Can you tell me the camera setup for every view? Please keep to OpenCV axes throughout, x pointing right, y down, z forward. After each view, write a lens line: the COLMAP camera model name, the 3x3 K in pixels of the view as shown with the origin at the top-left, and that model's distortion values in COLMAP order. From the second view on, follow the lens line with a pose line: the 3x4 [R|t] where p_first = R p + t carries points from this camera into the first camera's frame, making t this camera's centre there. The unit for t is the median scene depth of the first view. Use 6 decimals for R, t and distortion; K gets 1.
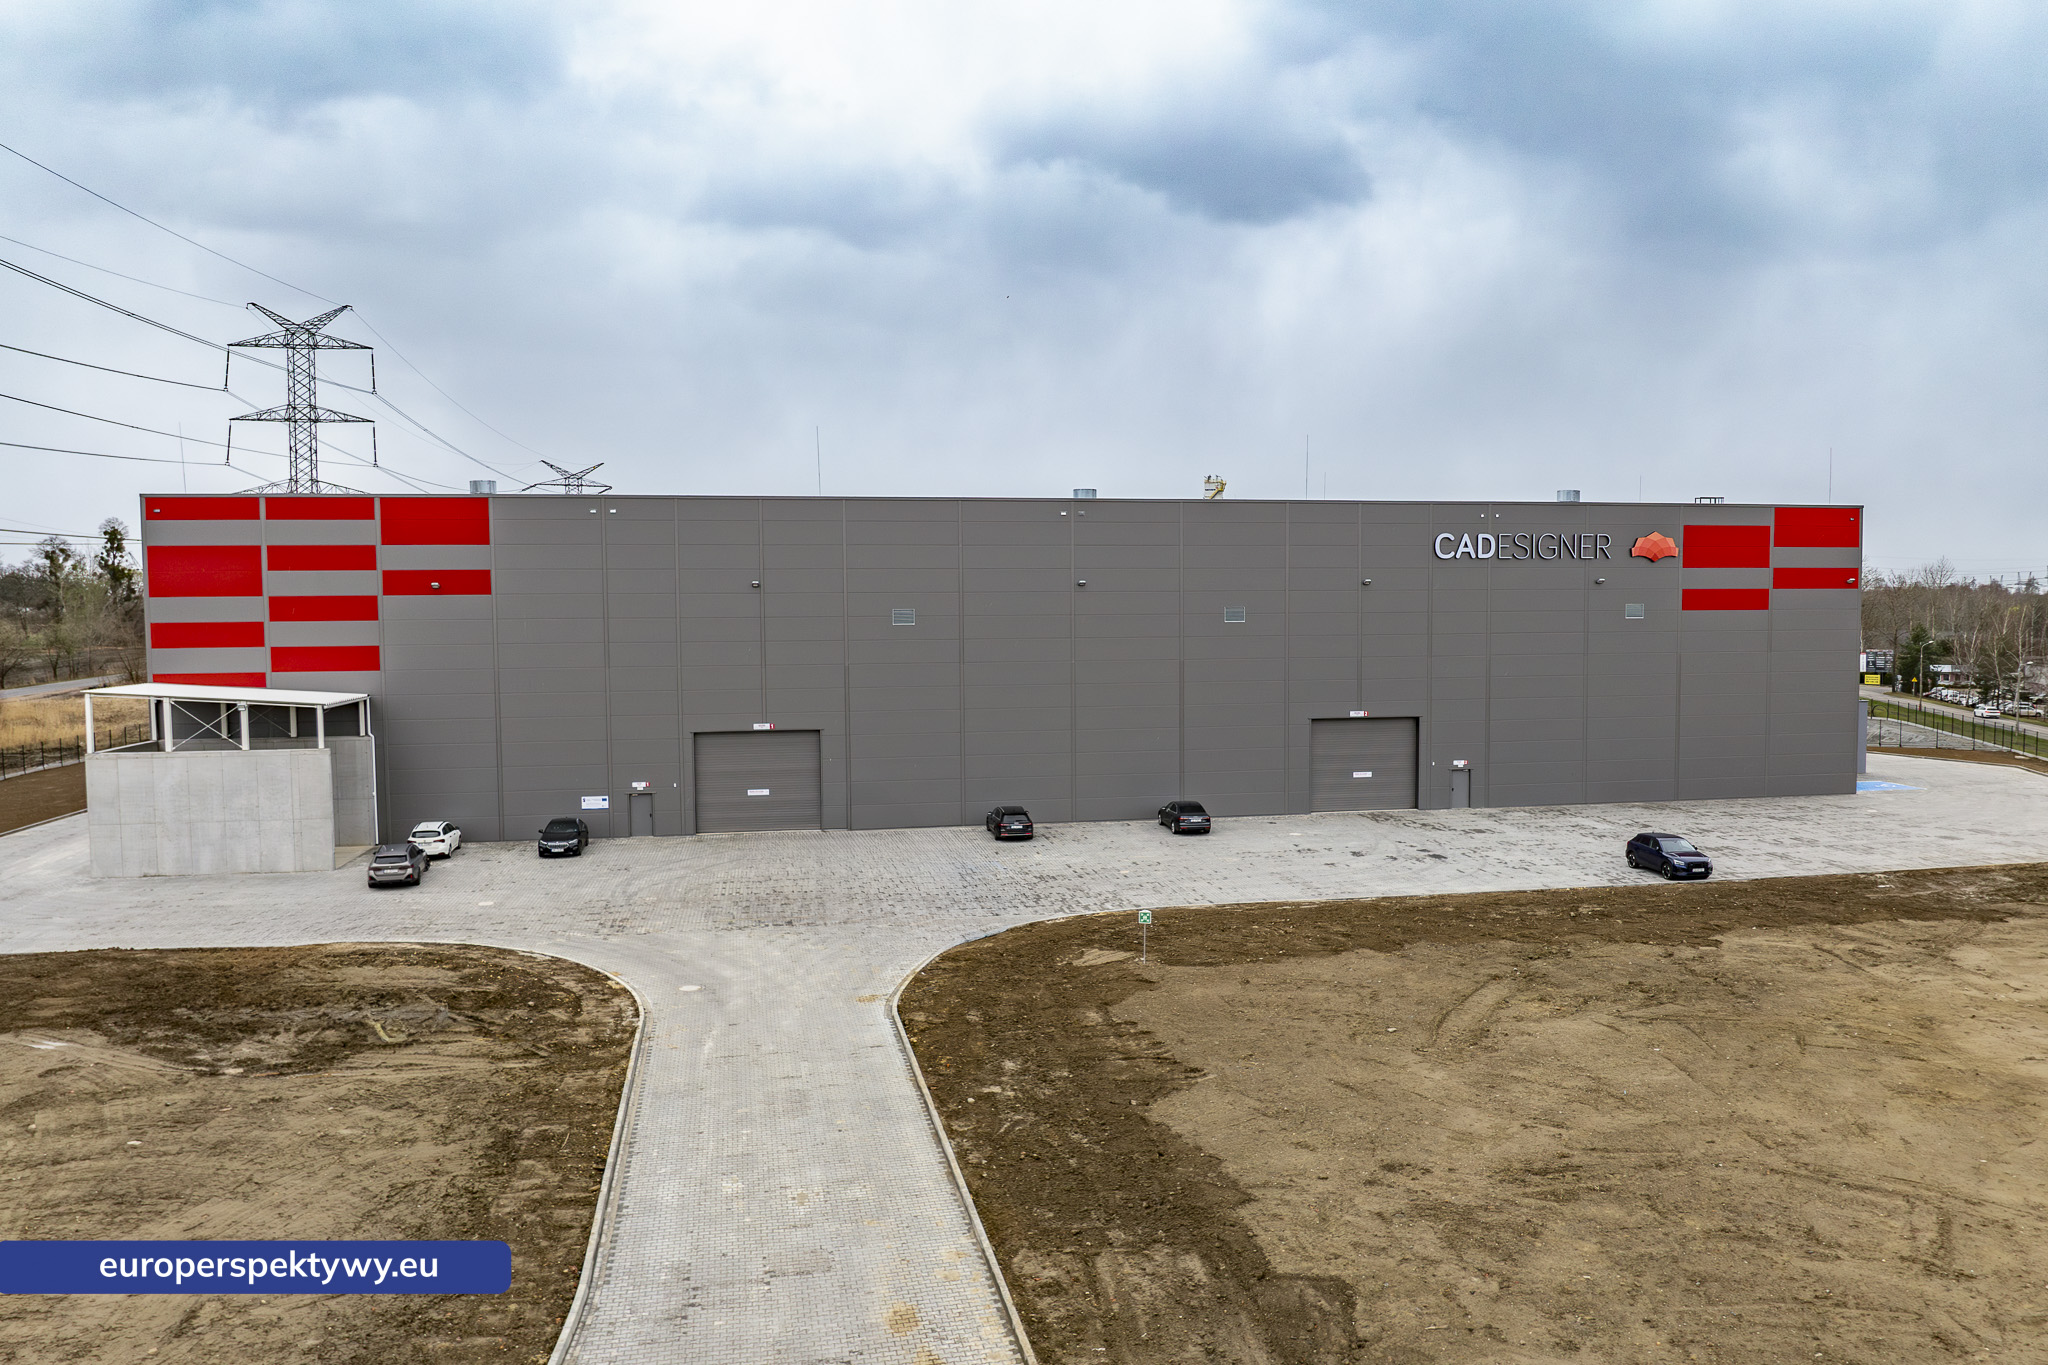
lens RADIAL K [[1493.5, 0, 1058.5], [0, 1493.5, 717.4], [0, 0, 1]] dist [-0.038335, 0.002107]
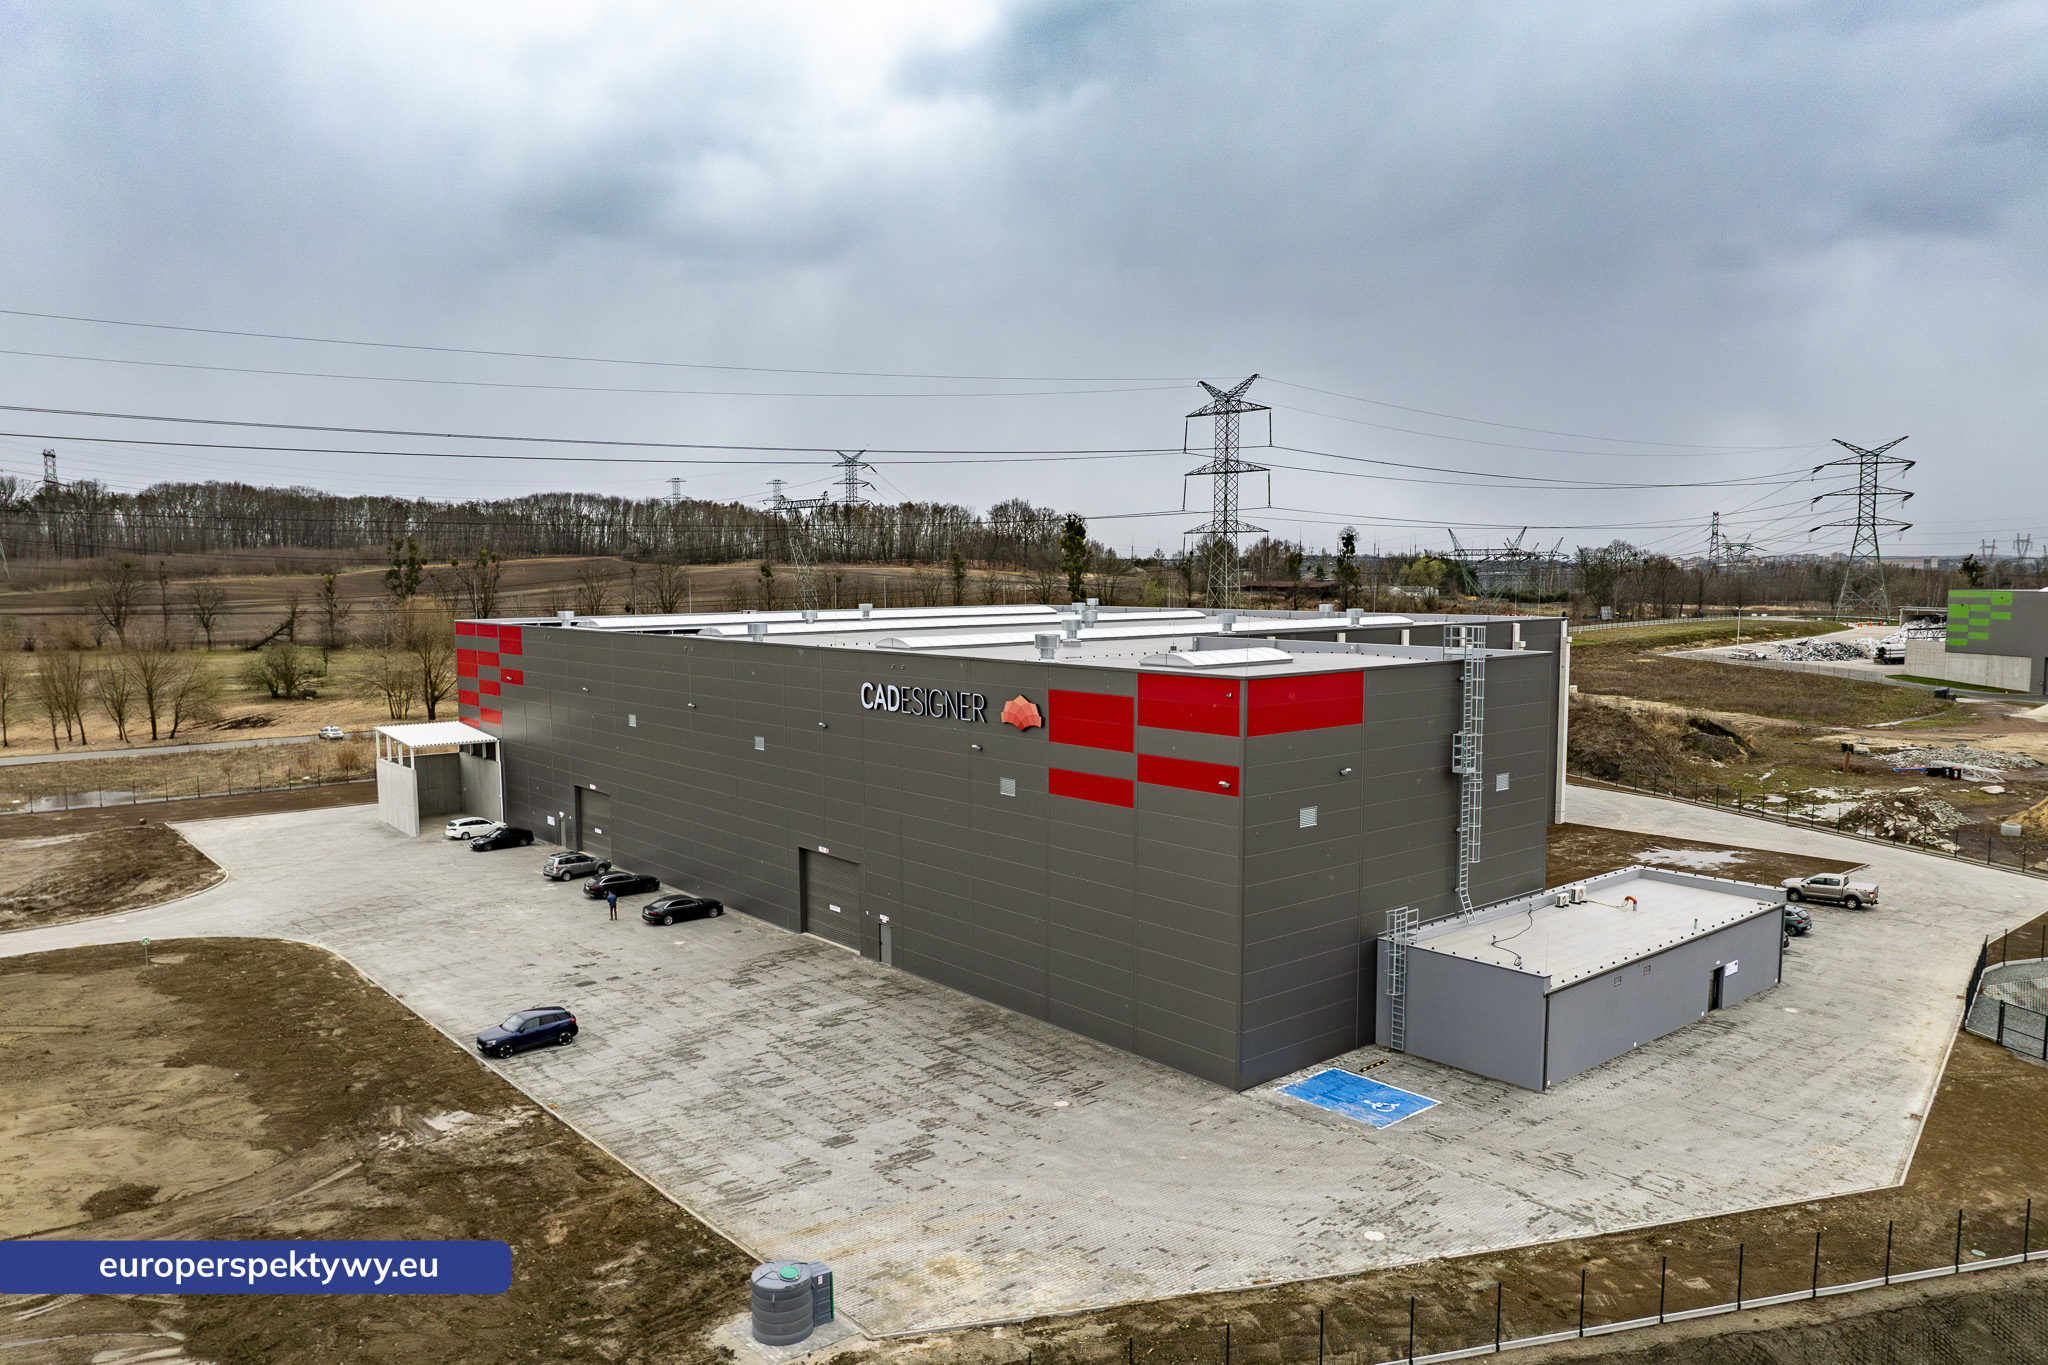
lens RADIAL K [[1443.3, 0, 1028.4], [0, 1443.3, 719.0], [0, 0, 1]] dist [-0.030851, -0.005974]
pose [[0.491019, 0.095363, -0.865913, 1.459943], [-0.061920, 0.995297, 0.074500, -0.227956], [0.868945, 0.017036, 0.494615, 0.803458]]
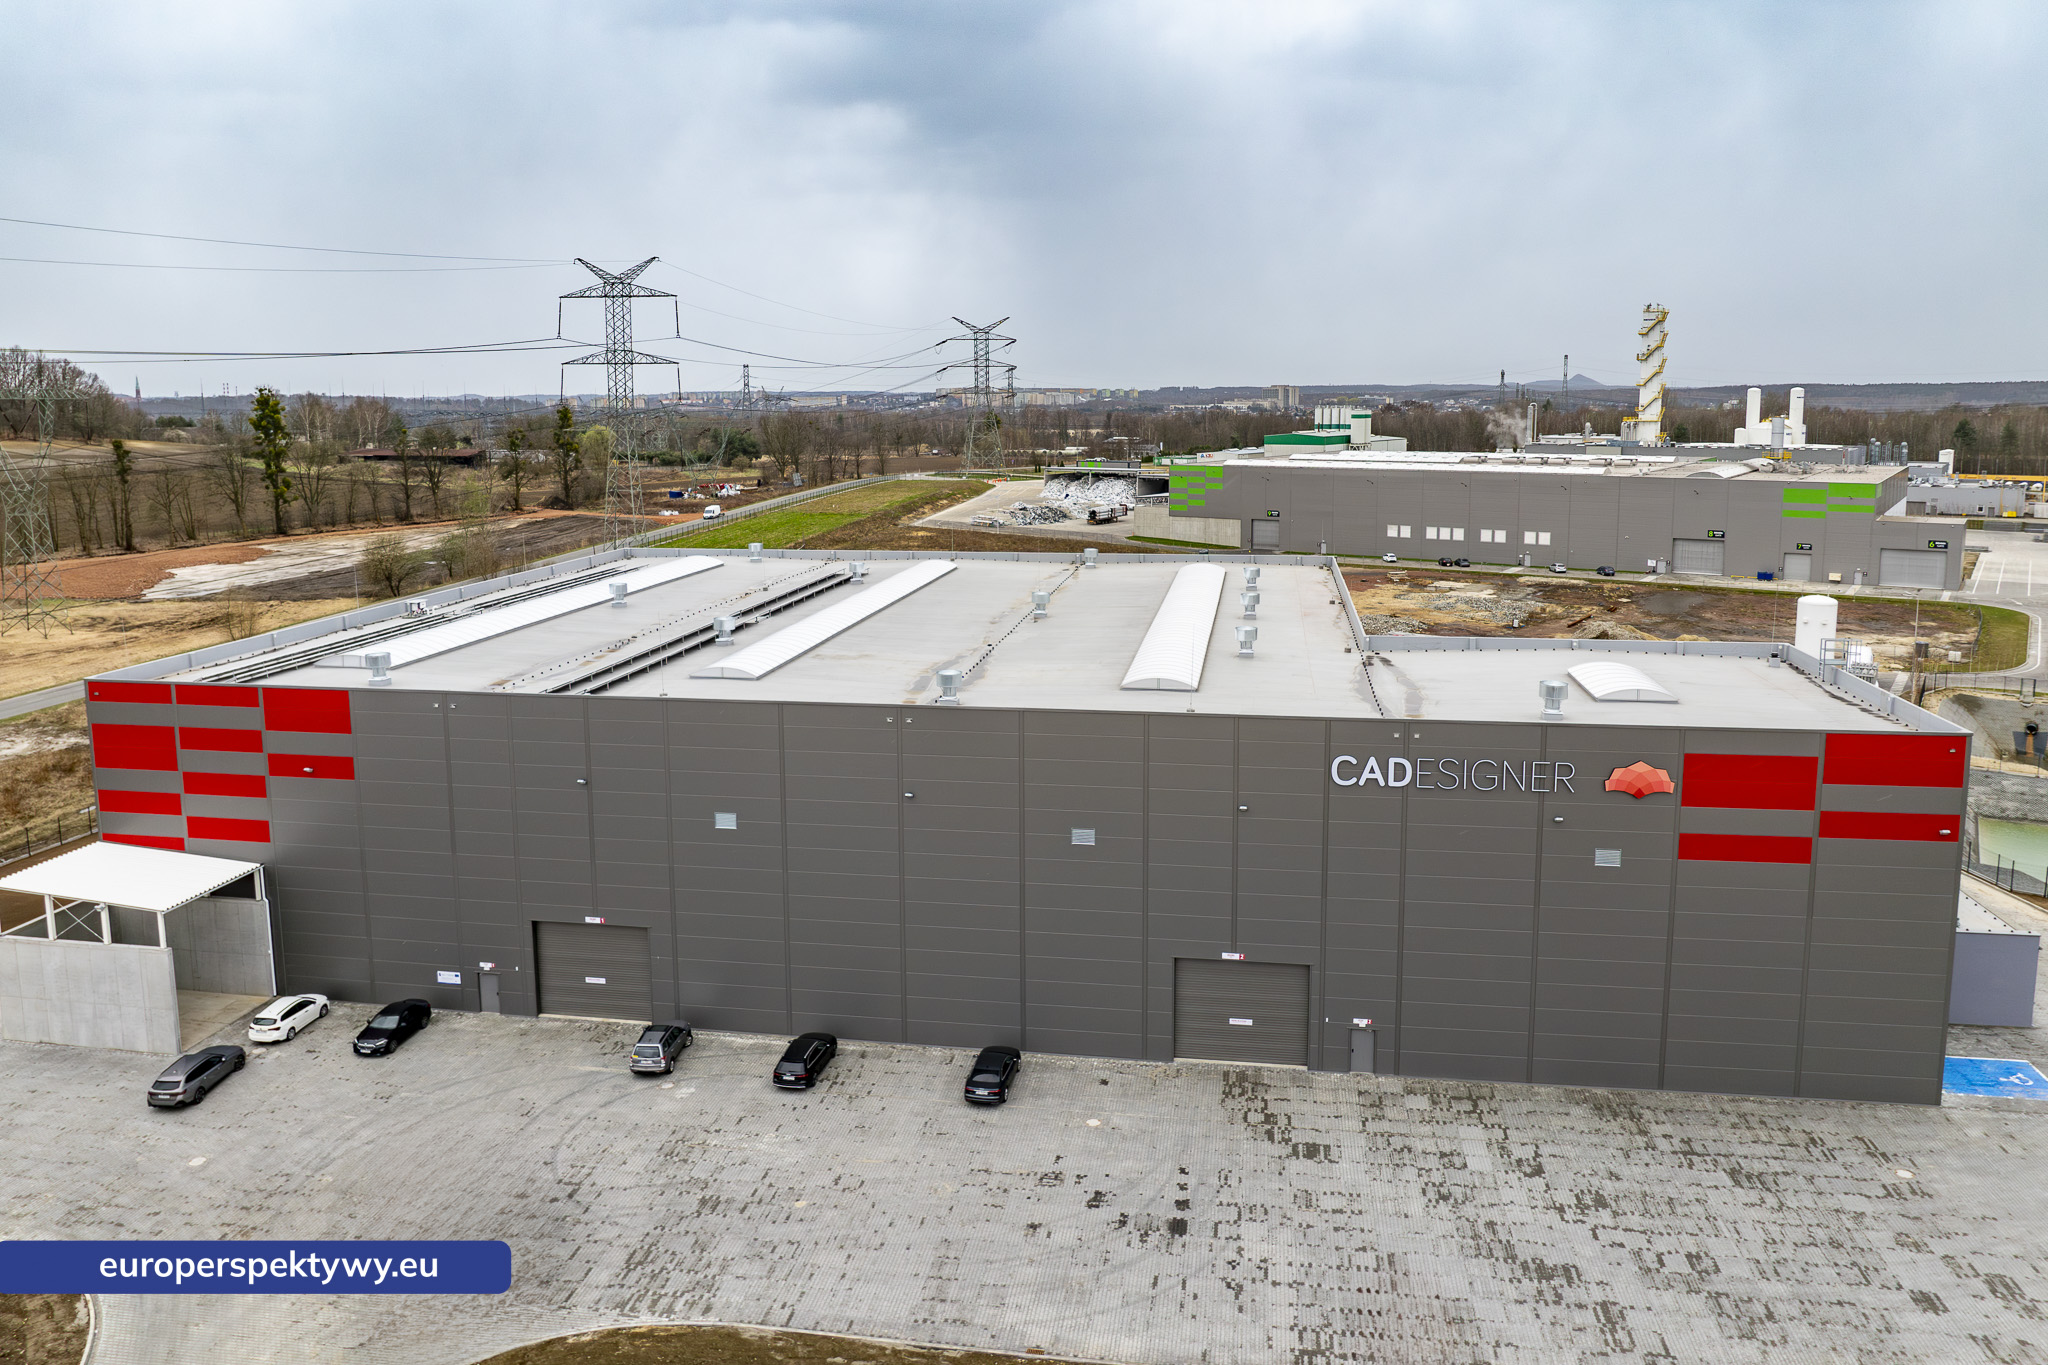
lens RADIAL K [[1451.0, 0, 1027.7], [0, 1451.0, 585.3], [0, 0, 1]] dist [-0.063114, 0.034060]
pose [[0.939379, 0.044962, -0.339919, 0.466611], [-0.024615, 0.997650, 0.063936, -0.341315], [0.341995, -0.051693, 0.938279, 0.248399]]
